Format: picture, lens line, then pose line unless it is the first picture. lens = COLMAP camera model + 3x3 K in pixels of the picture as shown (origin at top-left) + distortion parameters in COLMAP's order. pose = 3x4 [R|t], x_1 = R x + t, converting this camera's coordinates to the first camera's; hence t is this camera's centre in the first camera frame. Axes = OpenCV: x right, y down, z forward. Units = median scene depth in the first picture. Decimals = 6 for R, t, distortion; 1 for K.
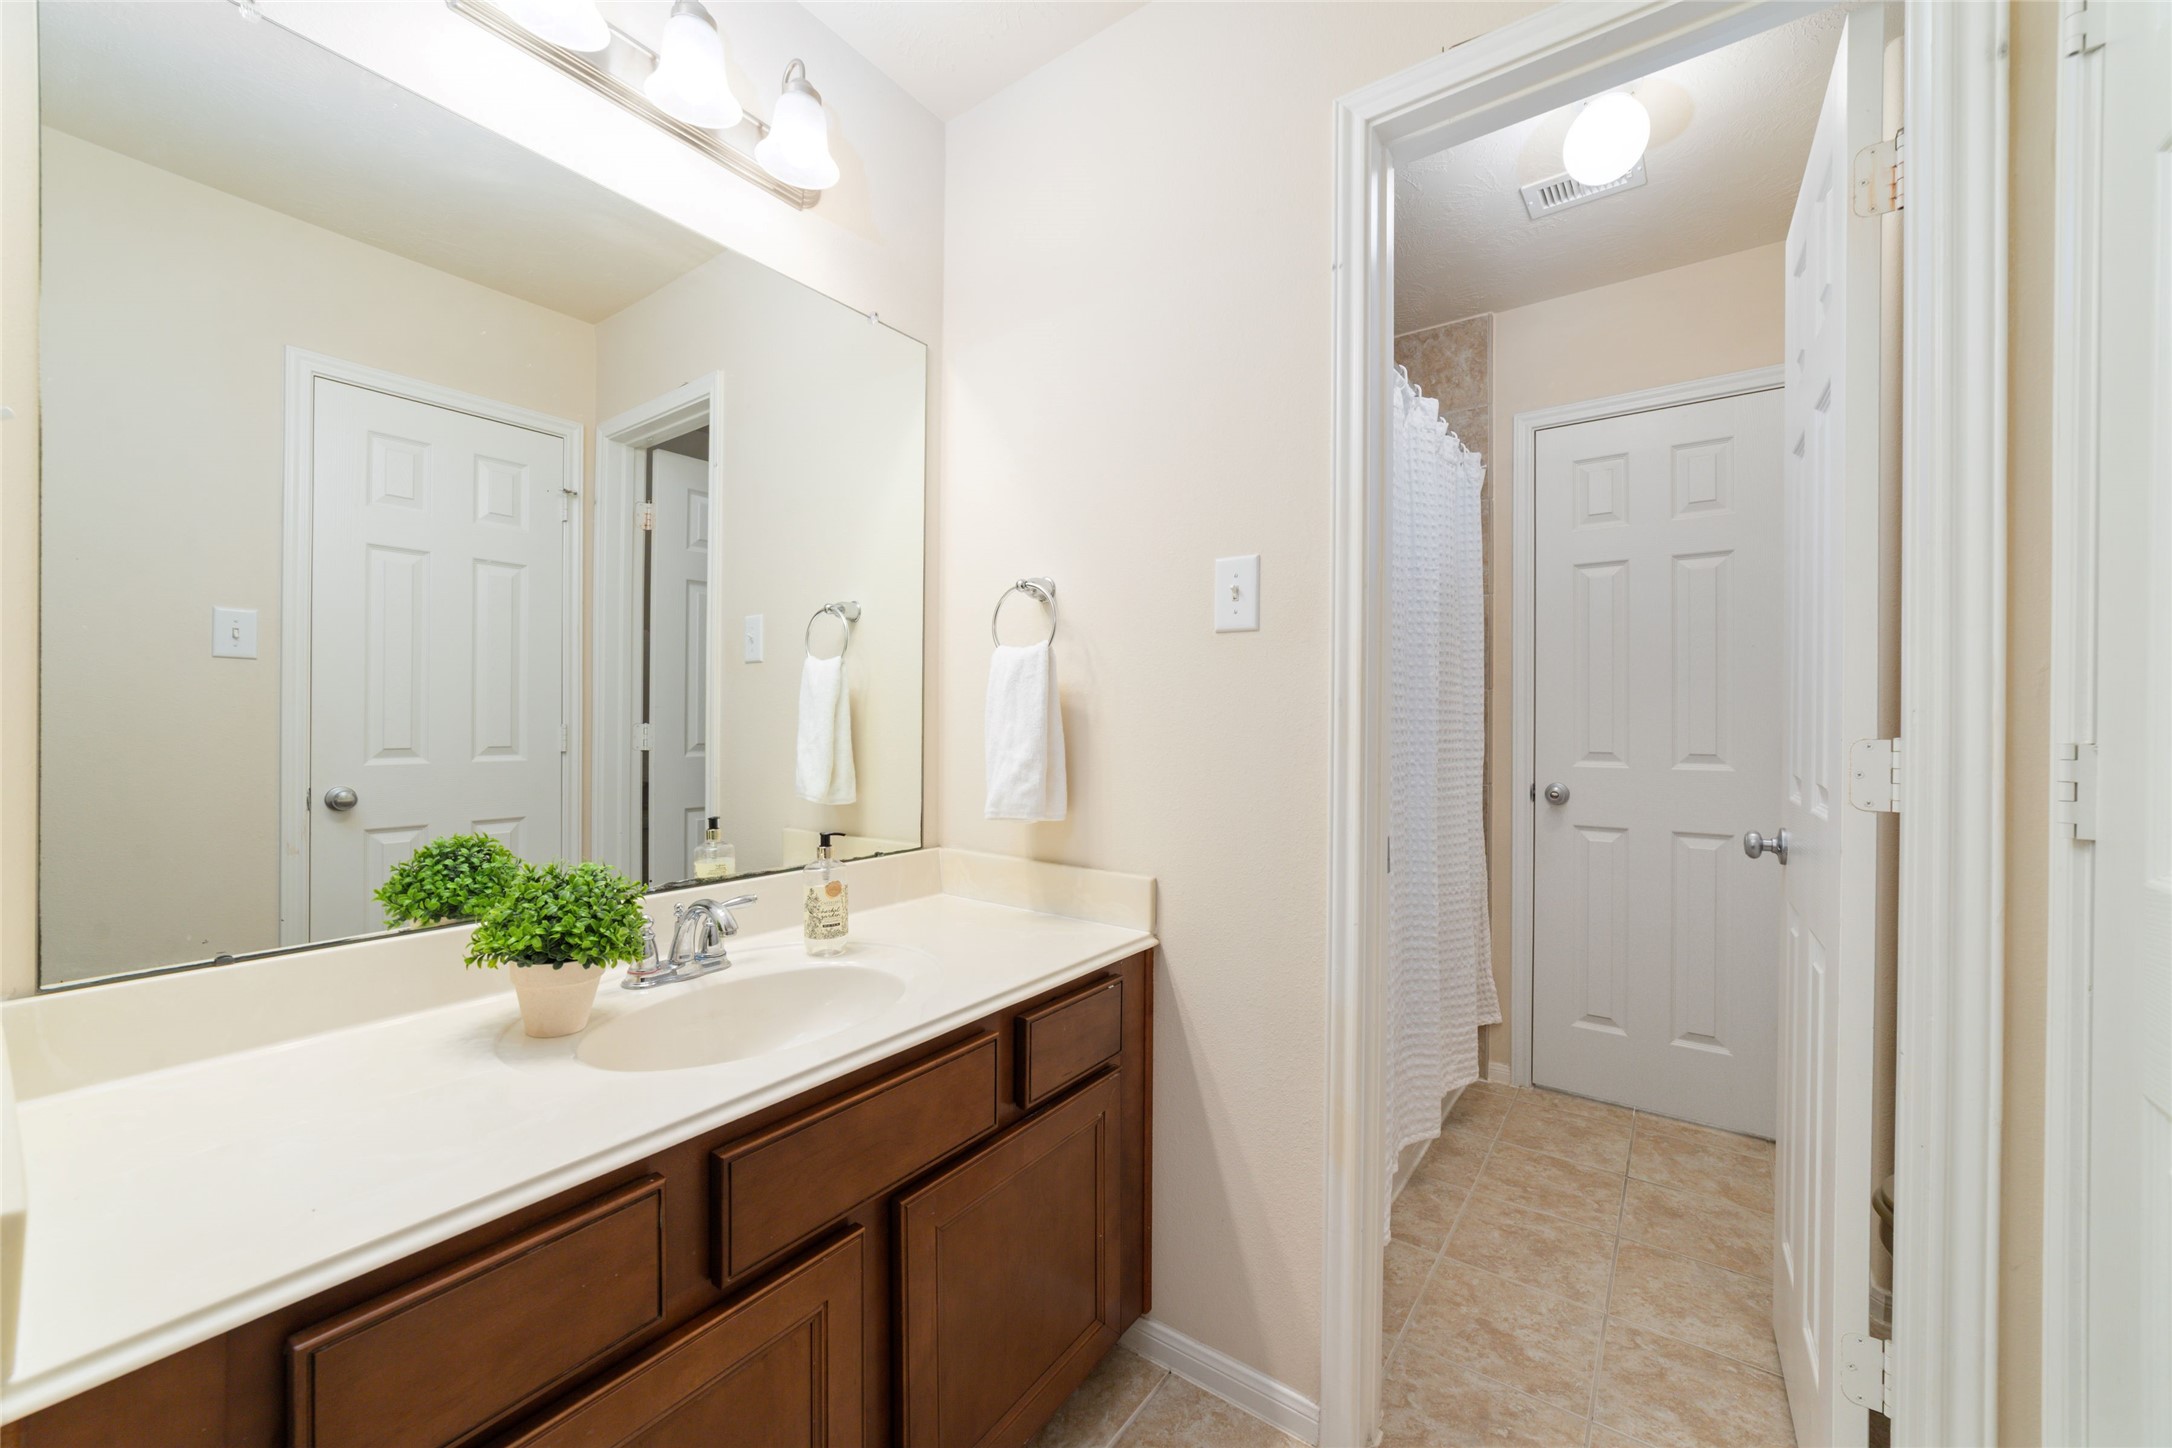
lens RADIAL K [[832.4, 0, 1094.5], [0, 832.4, 721.0], [0, 0, 1]] dist [-0.021630, 0.008852]
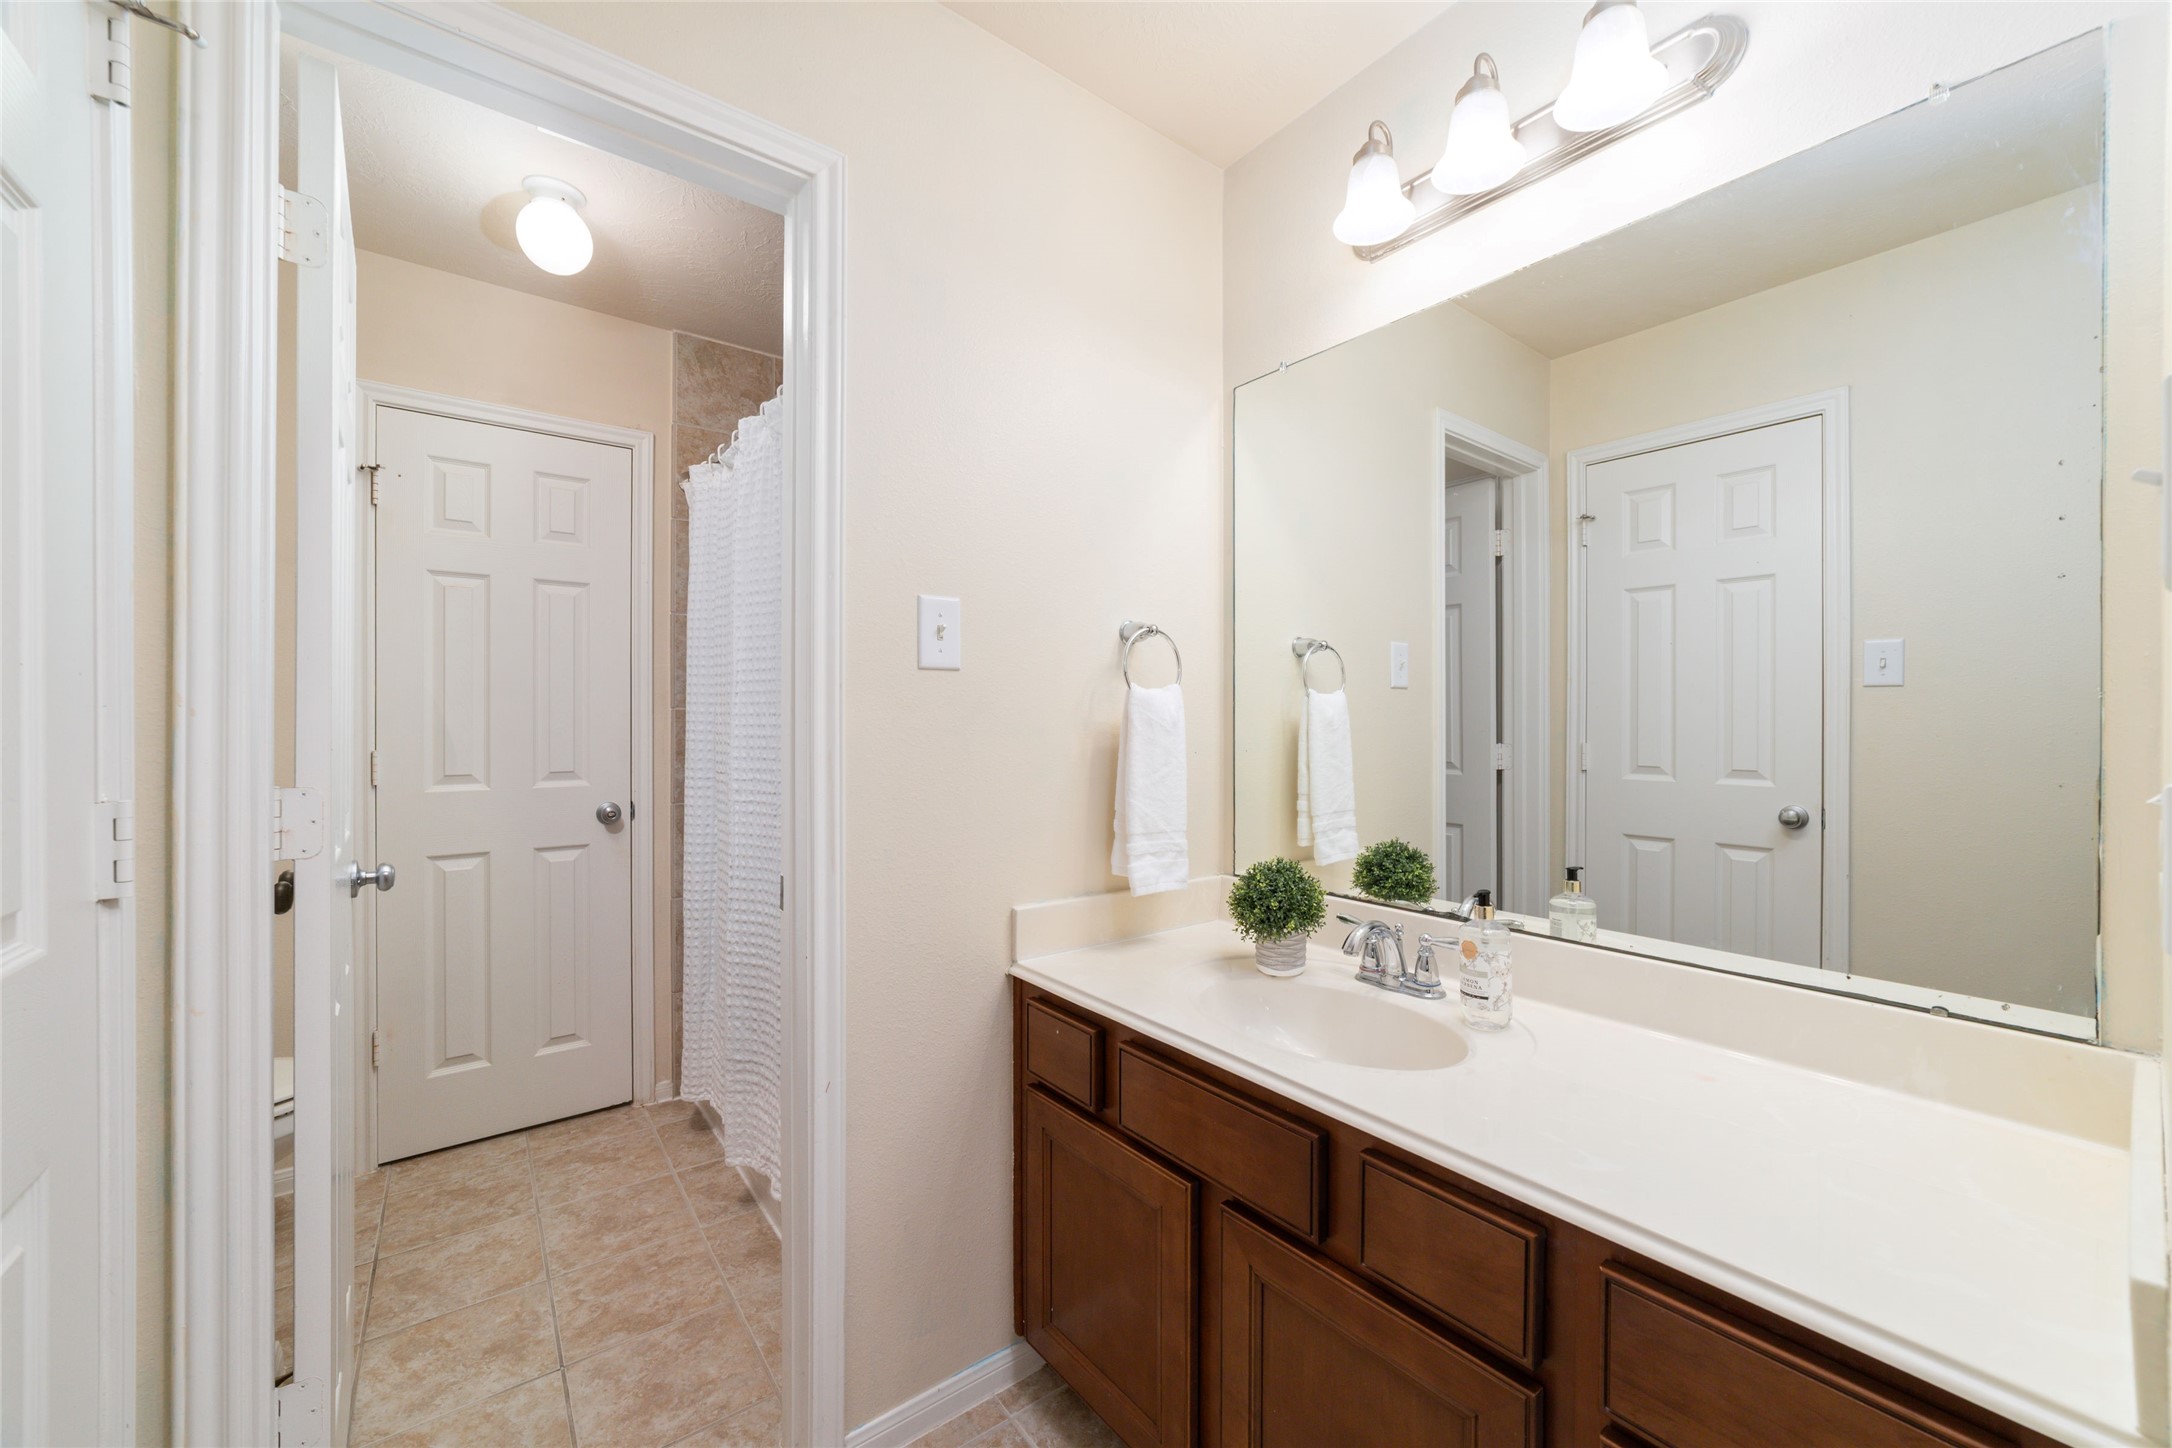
lens RADIAL K [[832.4, 0, 1094.5], [0, 832.4, 721.0], [0, 0, 1]] dist [-0.021630, 0.008852]
pose [[-0.285088, -0.008804, -0.958461, 1.333328], [-0.008930, 0.999939, -0.006528, -0.030992], [0.958460, 0.006698, -0.285149, 1.815329]]
